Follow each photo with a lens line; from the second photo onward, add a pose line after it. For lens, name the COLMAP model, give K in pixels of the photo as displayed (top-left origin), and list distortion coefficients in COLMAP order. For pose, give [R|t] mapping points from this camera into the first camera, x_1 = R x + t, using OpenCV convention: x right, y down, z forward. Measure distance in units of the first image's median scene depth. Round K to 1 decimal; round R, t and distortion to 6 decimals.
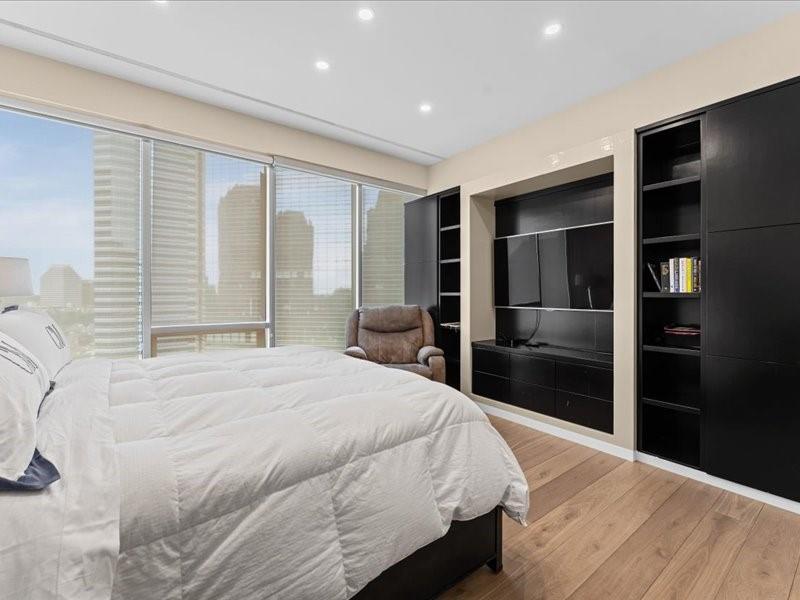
lens RADIAL K [[362.4, 0, 402.0], [0, 362.4, 294.3], [0, 0, 1]] dist [0.001710, -0.000356]
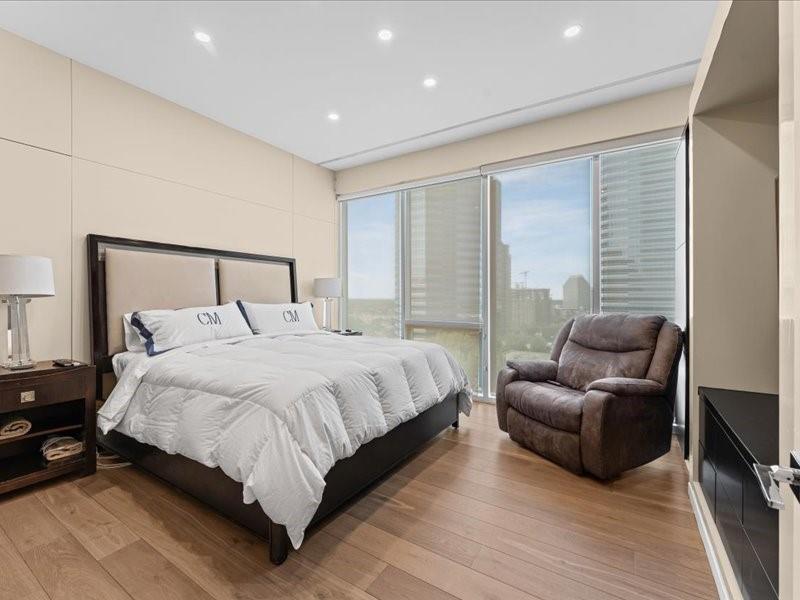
lens RADIAL K [[362.4, 0, 400.9], [0, 362.4, 300.5], [0, 0, 1]] dist [0.001710, -0.000356]
pose [[0.339303, 0.011638, -0.940605, 0.678945], [-0.008896, 0.999918, 0.009163, 0.003168], [0.940635, 0.005259, 0.339379, 0.496231]]
